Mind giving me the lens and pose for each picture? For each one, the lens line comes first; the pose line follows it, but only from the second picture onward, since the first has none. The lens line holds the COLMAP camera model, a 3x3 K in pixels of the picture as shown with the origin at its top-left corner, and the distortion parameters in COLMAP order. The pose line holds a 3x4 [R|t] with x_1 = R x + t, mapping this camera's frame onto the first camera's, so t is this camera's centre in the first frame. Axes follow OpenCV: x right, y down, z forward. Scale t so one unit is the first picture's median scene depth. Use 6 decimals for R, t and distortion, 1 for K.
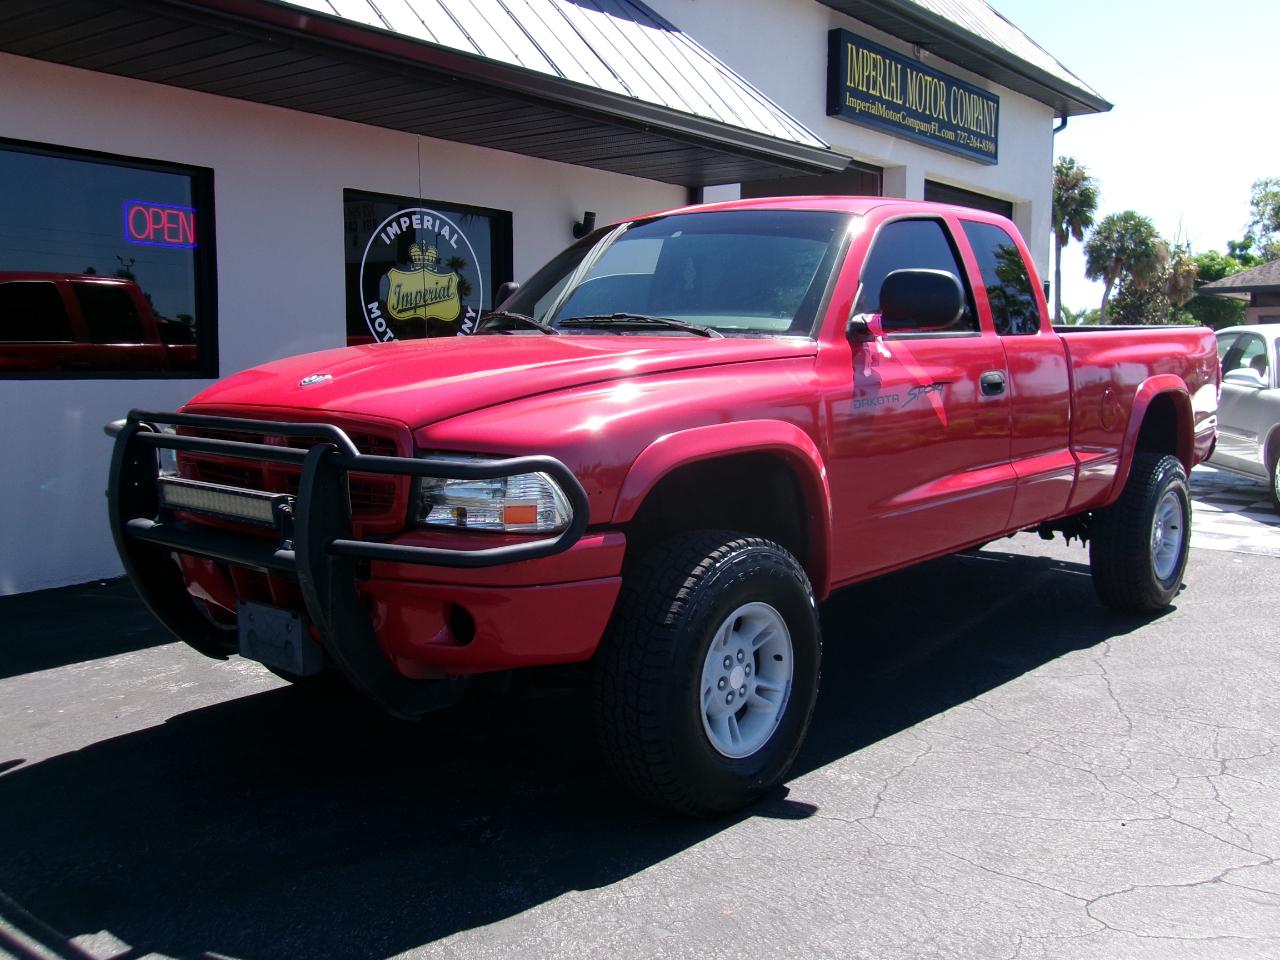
lens RADIAL K [[1238.3, 0, 640.0], [0, 1238.3, 480.0], [0, 0, 1]] dist [0.026215, 0.033812]
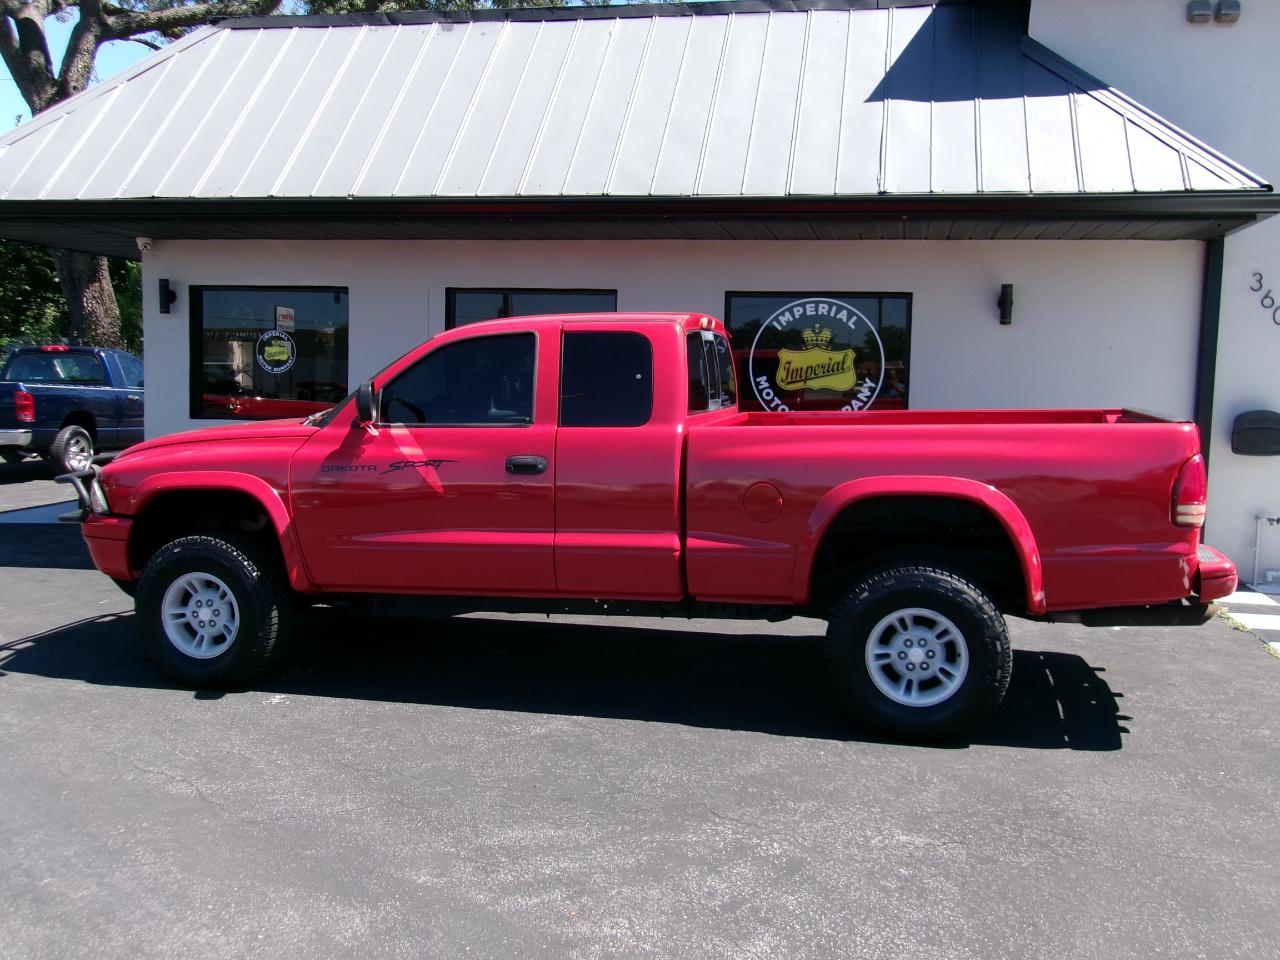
lens RADIAL K [[1235.3, 0, 639.1], [0, 1235.3, 480.3], [0, 0, 1]] dist [0.020002, 0.039196]
pose [[0.460931, 0.081139, -0.883719, 0.841652], [-0.103856, 0.993901, 0.037086, -0.071186], [0.881338, 0.074685, 0.466546, 0.307481]]
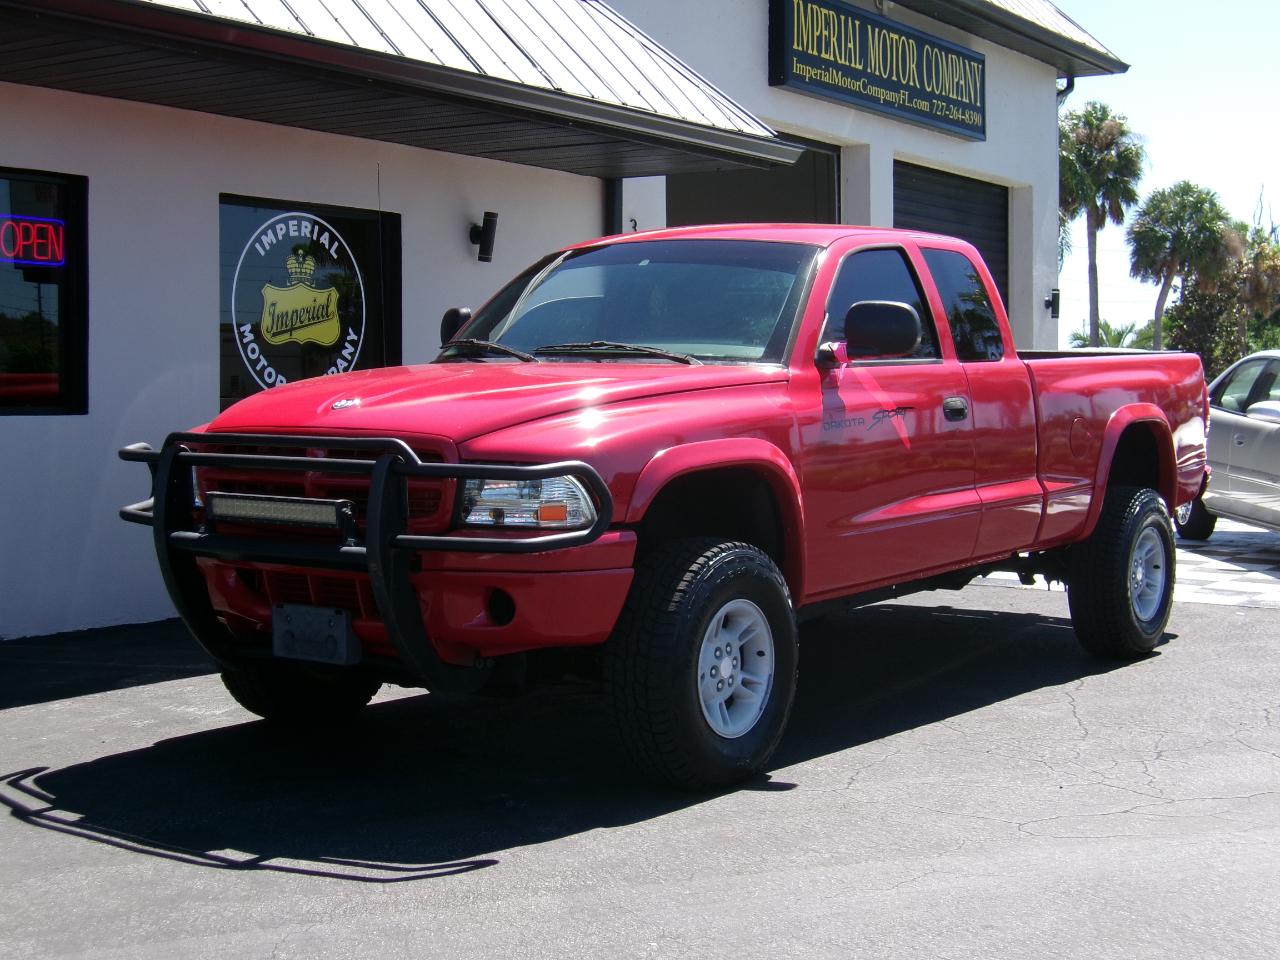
lens RADIAL K [[1979.1, 0, 625.4], [0, 1979.1, 480.8], [0, 0, 1]] dist [-0.115549, -0.057937]
pose [[0.996602, -0.008217, 0.081956, -0.068509], [0.012712, 0.998434, -0.054475, 0.038026], [-0.081380, 0.055332, 0.995146, -0.338624]]
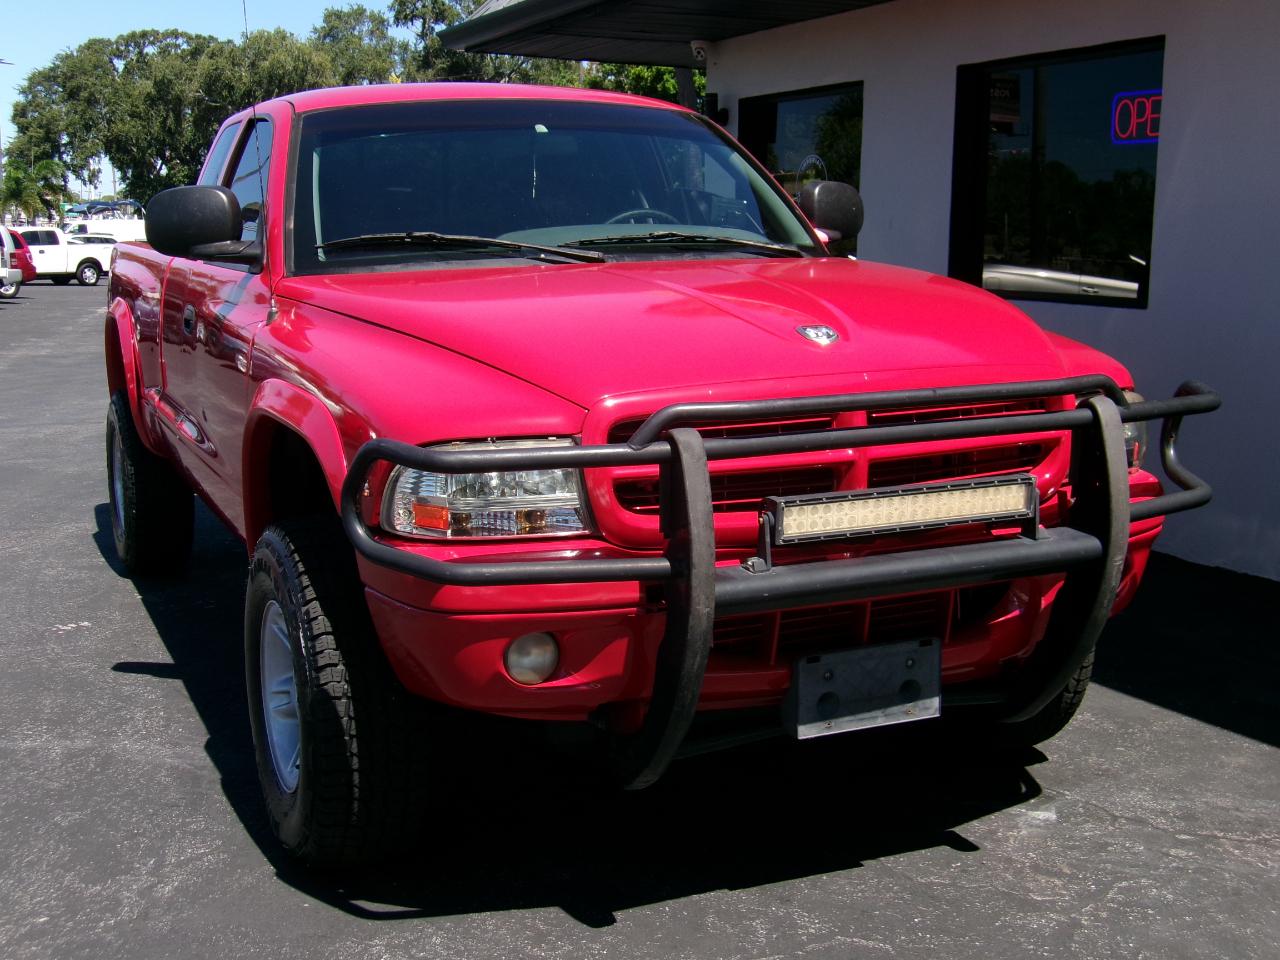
lens RADIAL K [[1563.3, 0, 640.0], [0, 1563.3, 480.0], [0, 0, 1]] dist [-0.006808, 0.025271]
pose [[-0.450661, 0.130746, -0.883069, 0.589614], [-0.097259, 0.976137, 0.194160, -0.118618], [0.887381, 0.173387, -0.427191, 1.006113]]
